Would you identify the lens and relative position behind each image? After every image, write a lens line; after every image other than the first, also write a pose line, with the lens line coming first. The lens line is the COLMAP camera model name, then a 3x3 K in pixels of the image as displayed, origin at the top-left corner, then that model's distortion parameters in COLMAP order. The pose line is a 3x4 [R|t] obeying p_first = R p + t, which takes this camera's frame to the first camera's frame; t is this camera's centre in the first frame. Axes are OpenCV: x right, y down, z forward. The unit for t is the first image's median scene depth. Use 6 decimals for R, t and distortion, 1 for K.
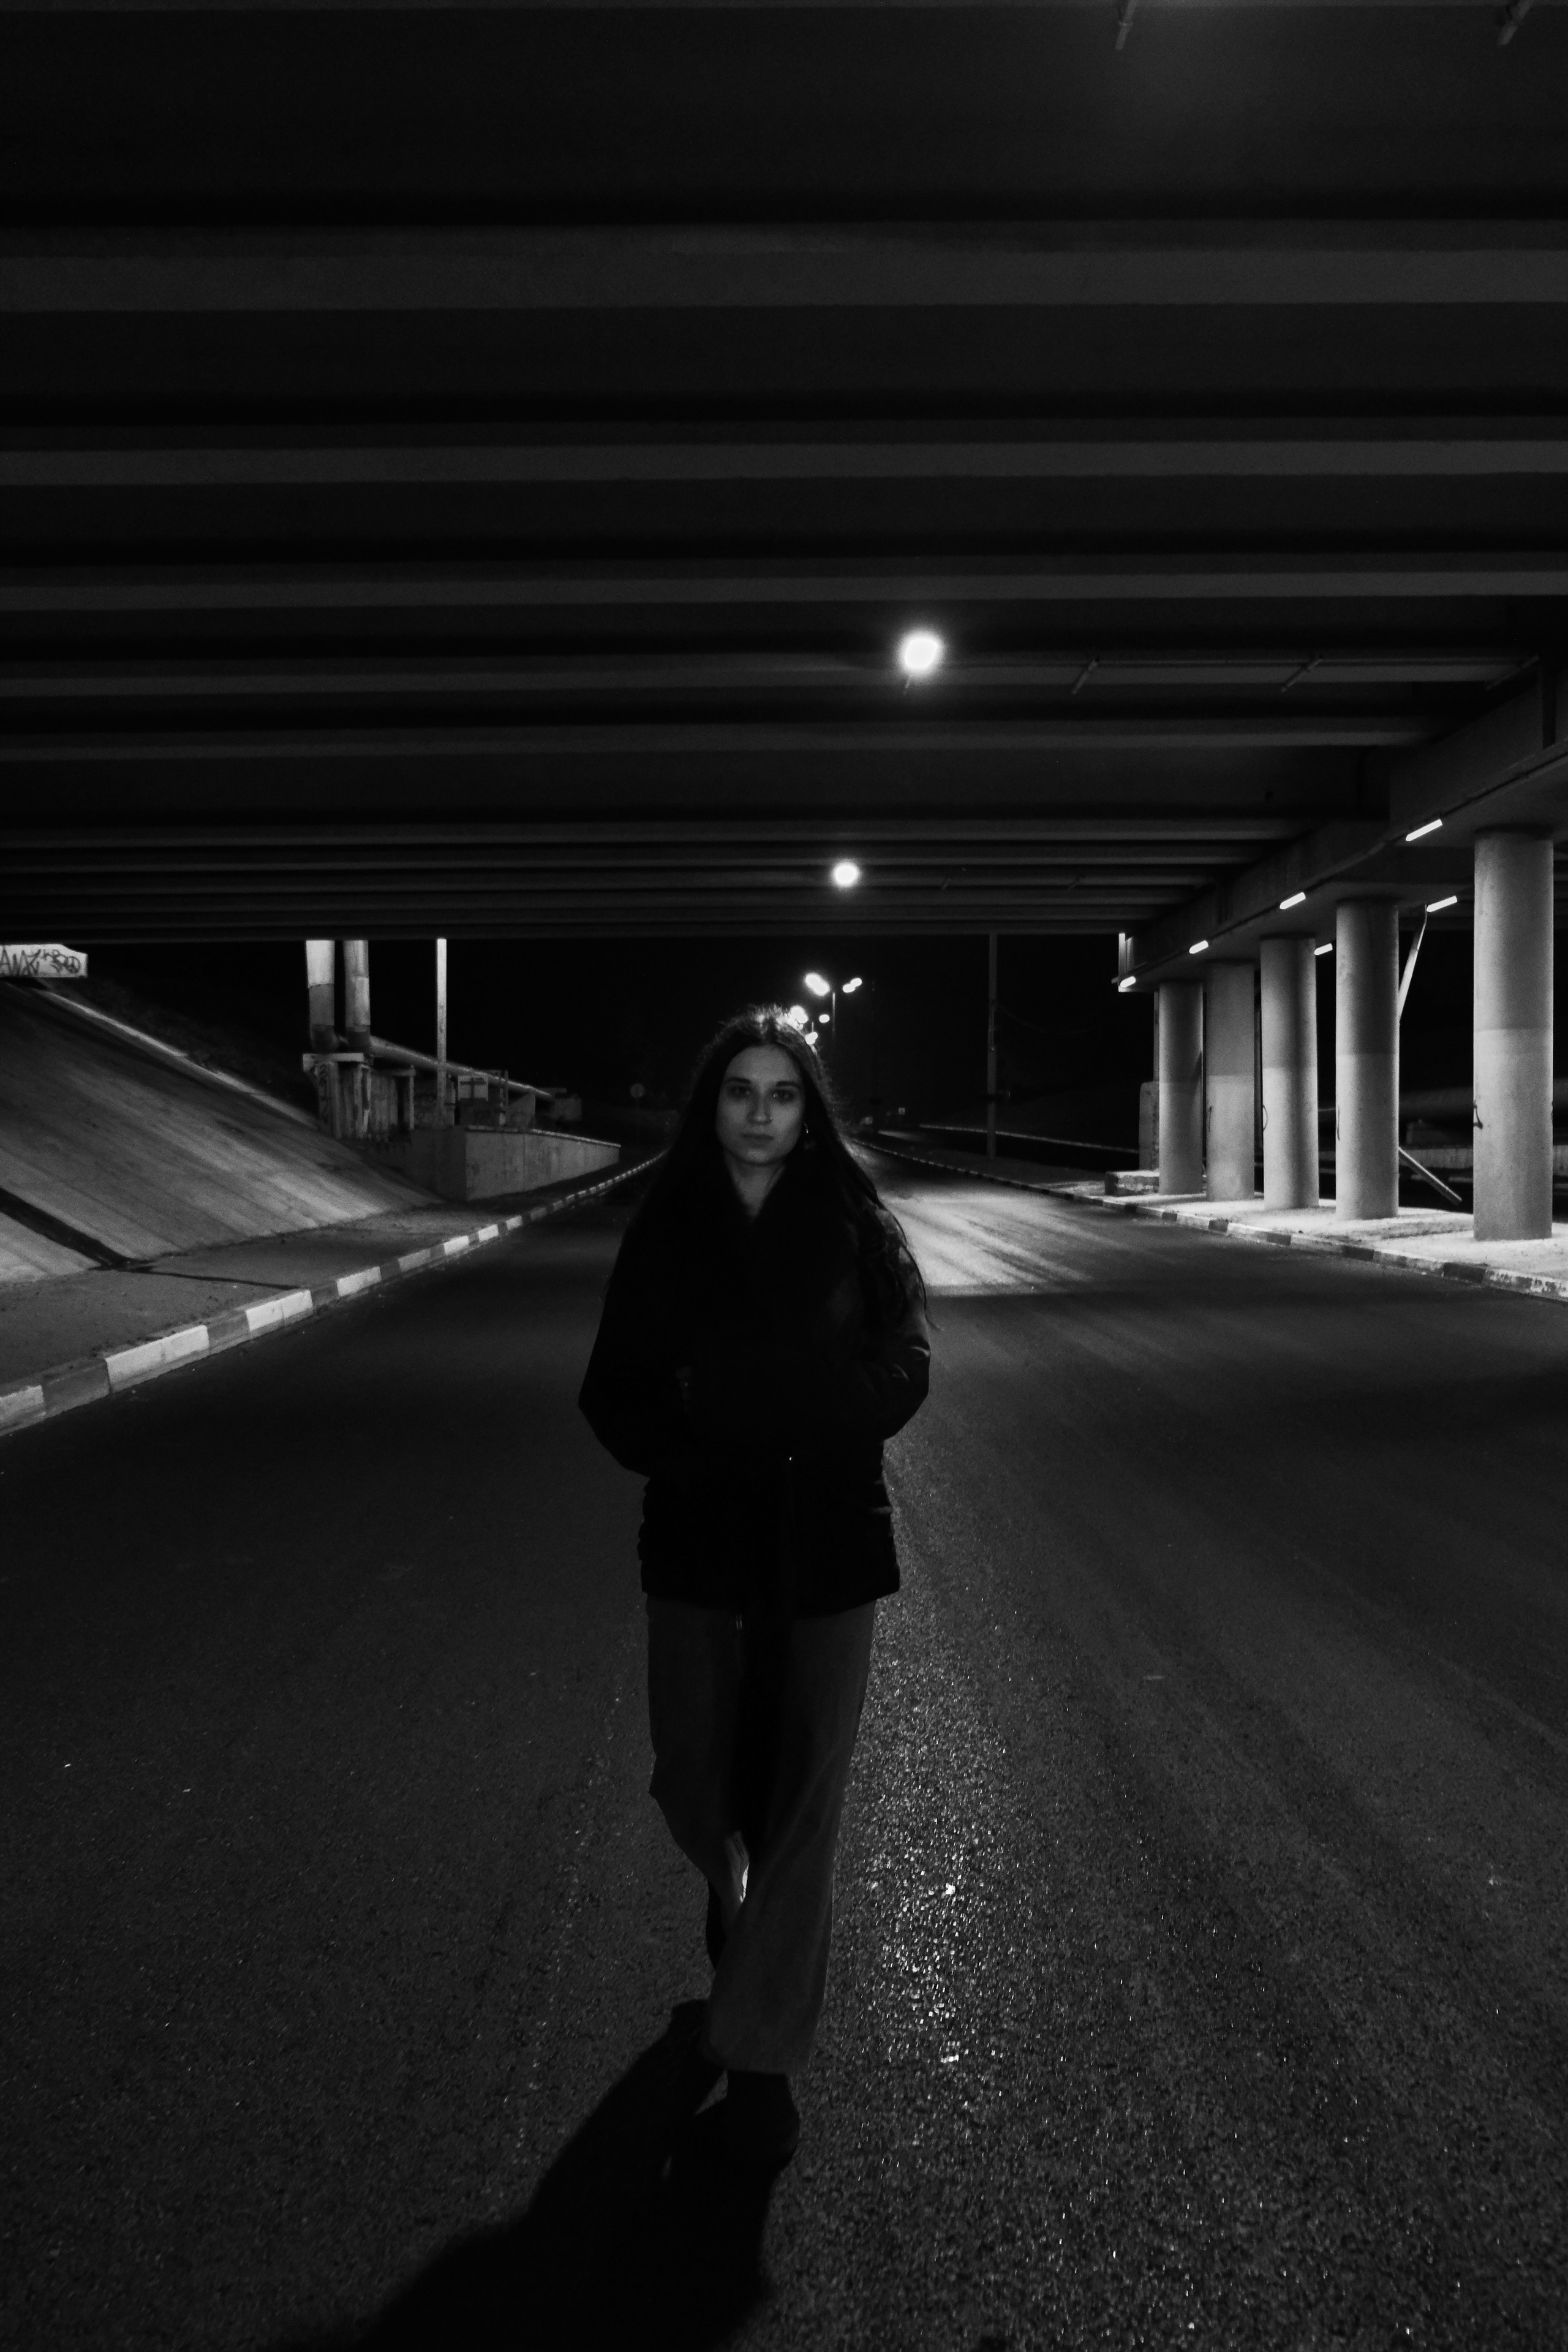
lens RADIAL K [[1999.5, 0, 774.7], [0, 1999.5, 1170.9], [0, 0, 1]] dist [-0.016328, 0.013555]
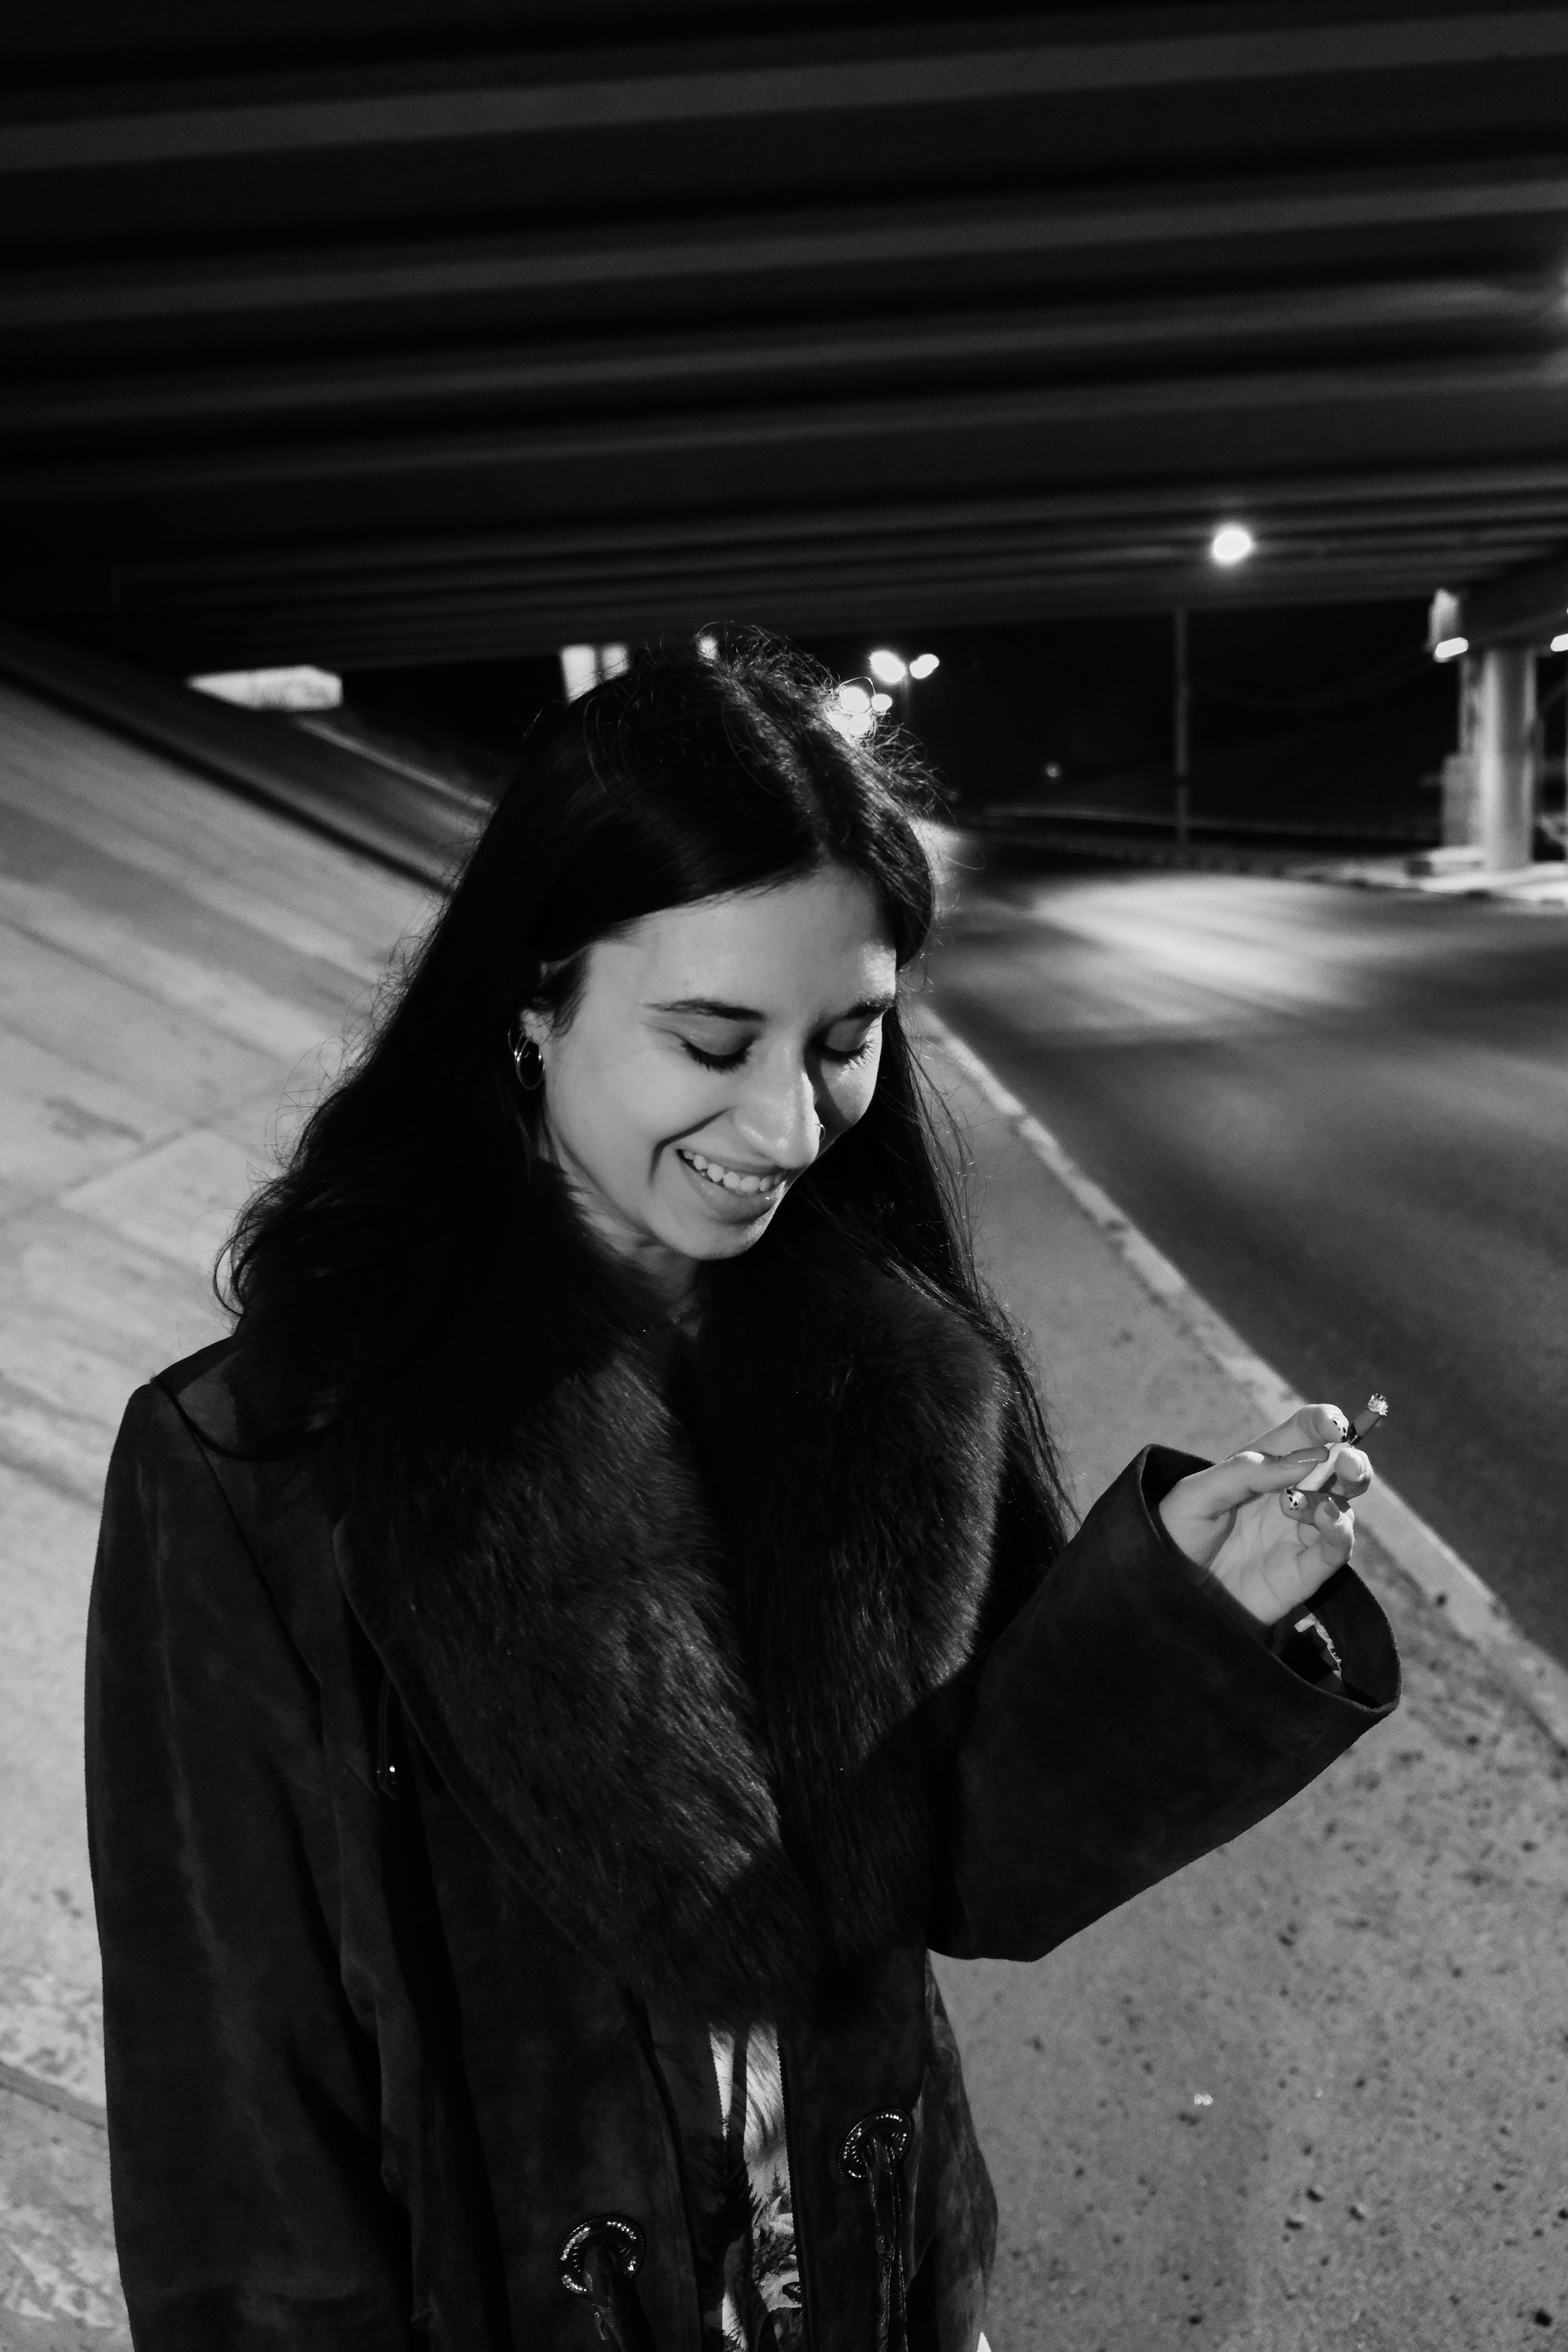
lens RADIAL K [[1999.5, 0, 774.7], [0, 1999.5, 1170.9], [0, 0, 1]] dist [-0.016328, 0.013555]
pose [[0.998309, -0.057850, 0.005622, -0.151661], [0.056304, 0.986544, 0.153495, -0.014264], [-0.014427, -0.152919, 0.988133, 0.047627]]
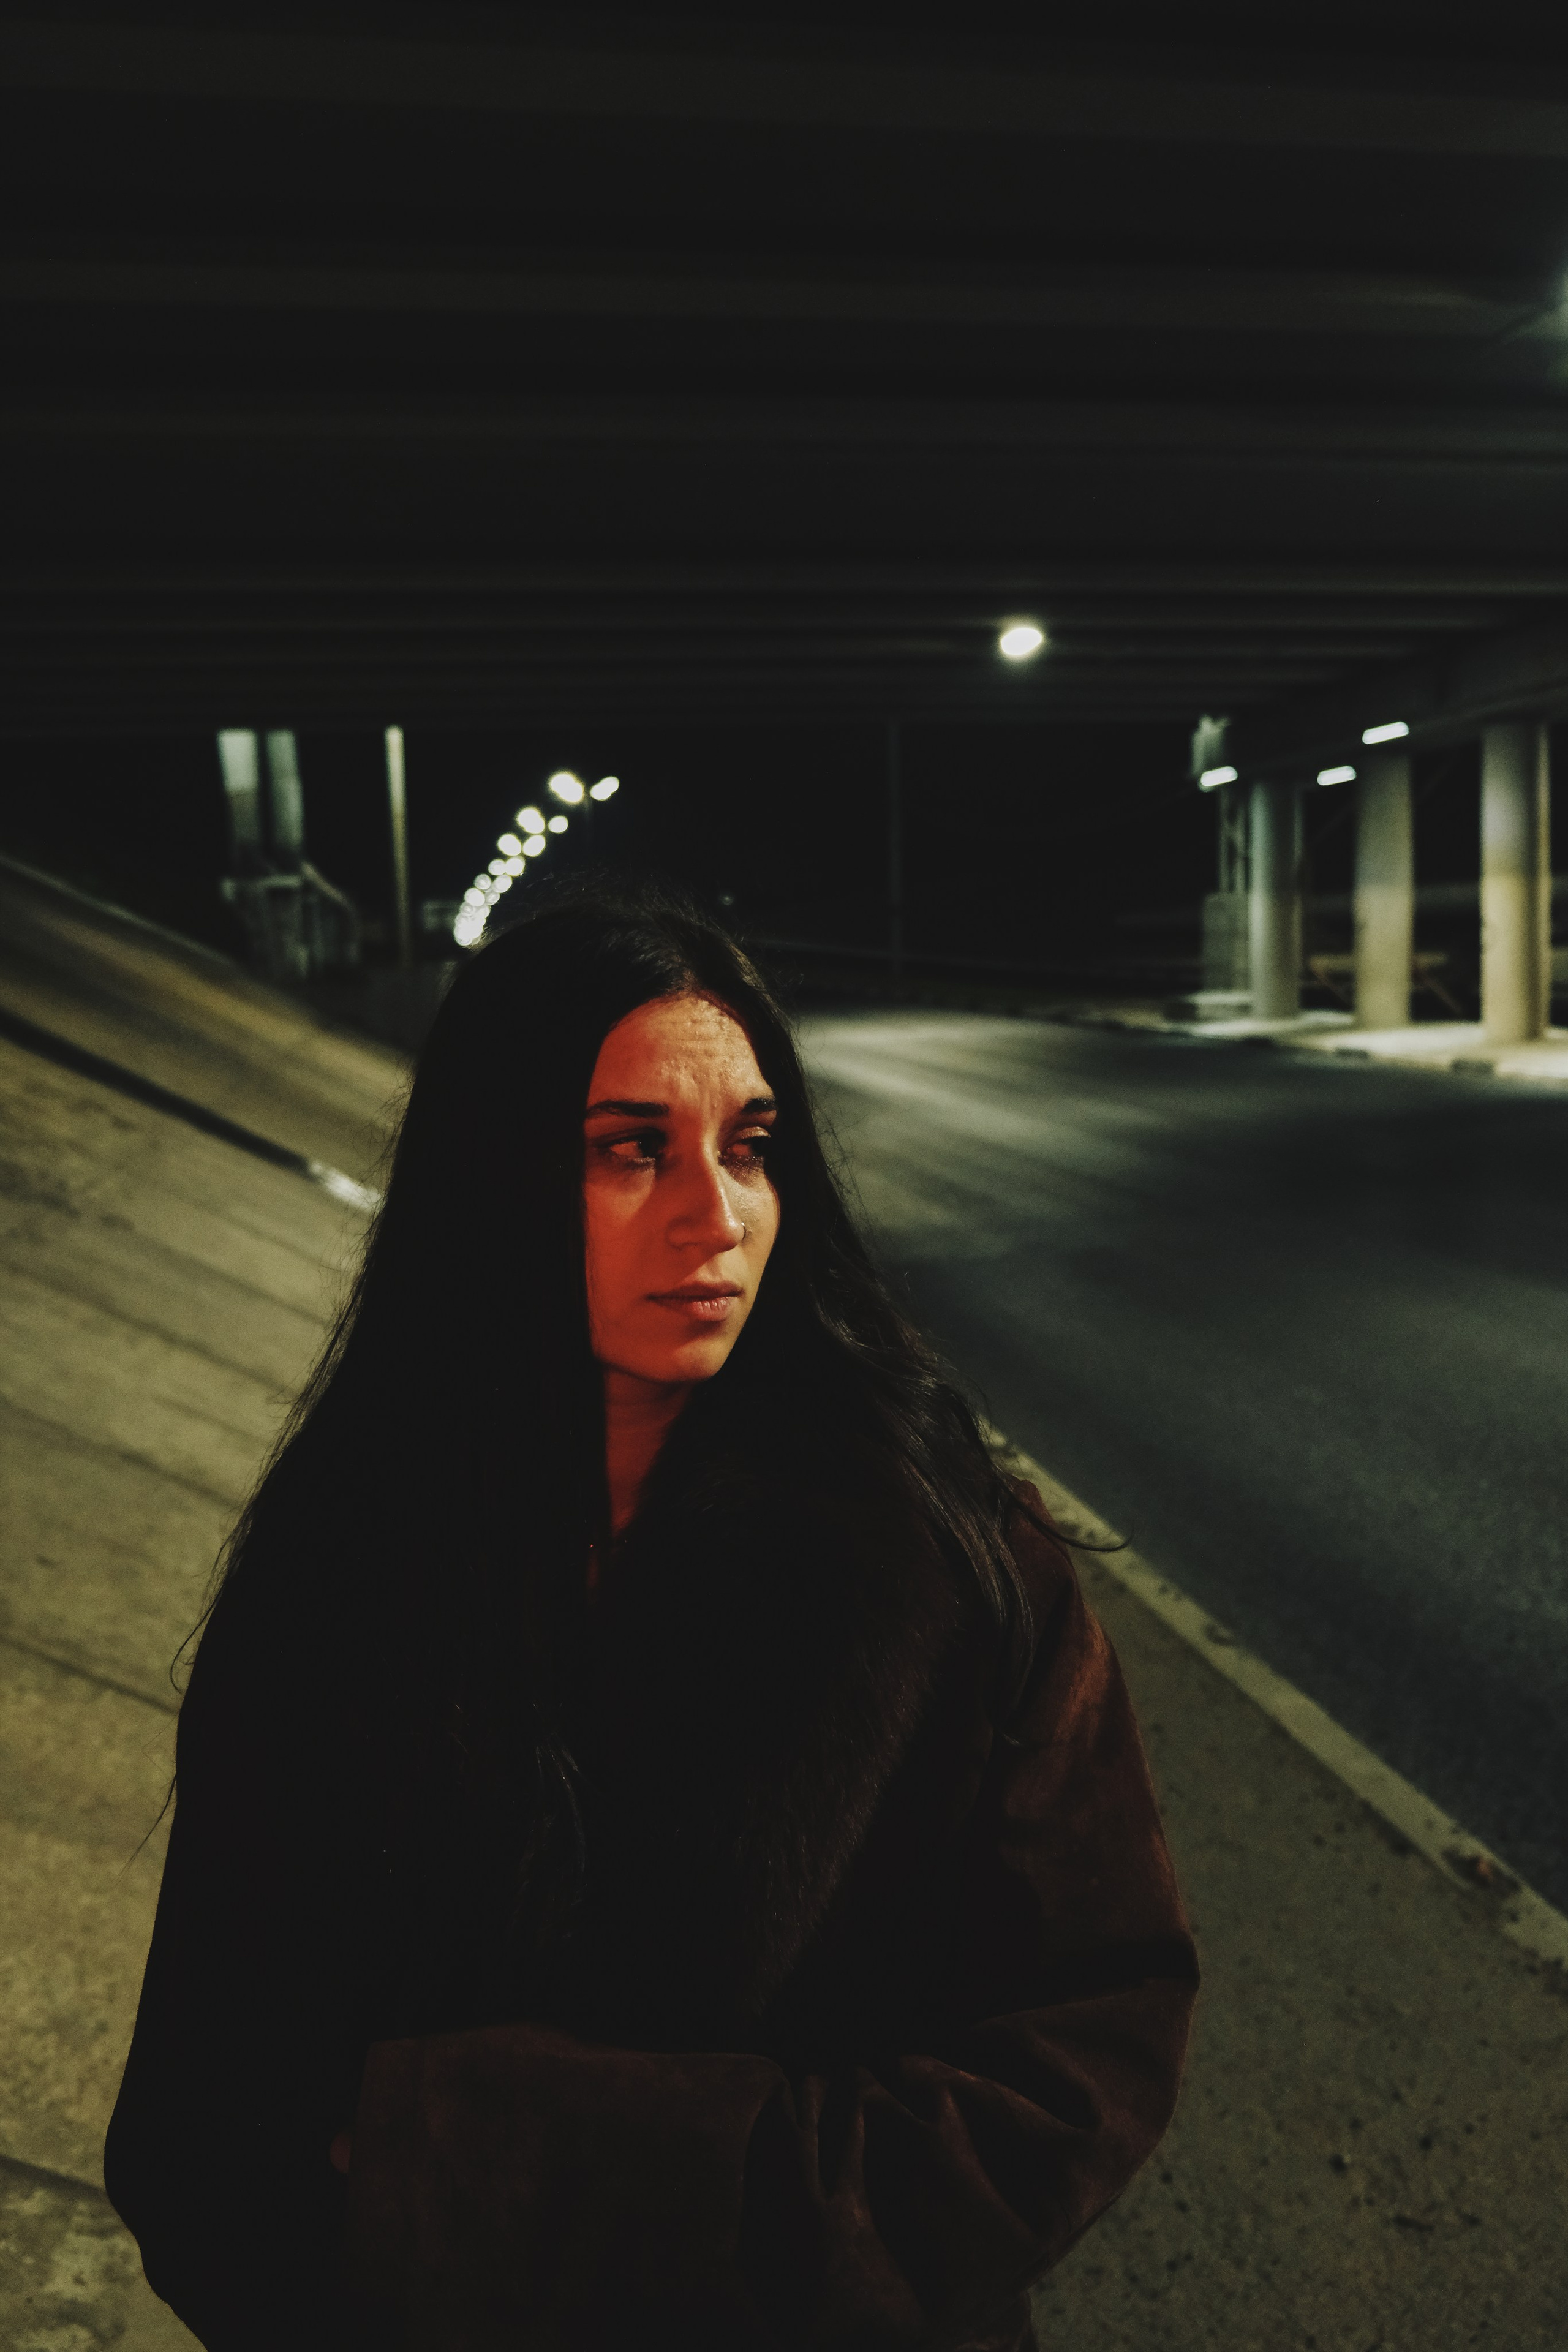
lens RADIAL K [[1999.5, 0, 774.7], [0, 1999.5, 1170.9], [0, 0, 1]] dist [-0.016328, 0.013555]
pose [[0.982911, -0.045542, 0.178358, -0.167094], [0.028188, 0.994722, 0.098655, -0.015308], [-0.181910, -0.091942, 0.979007, 0.175029]]
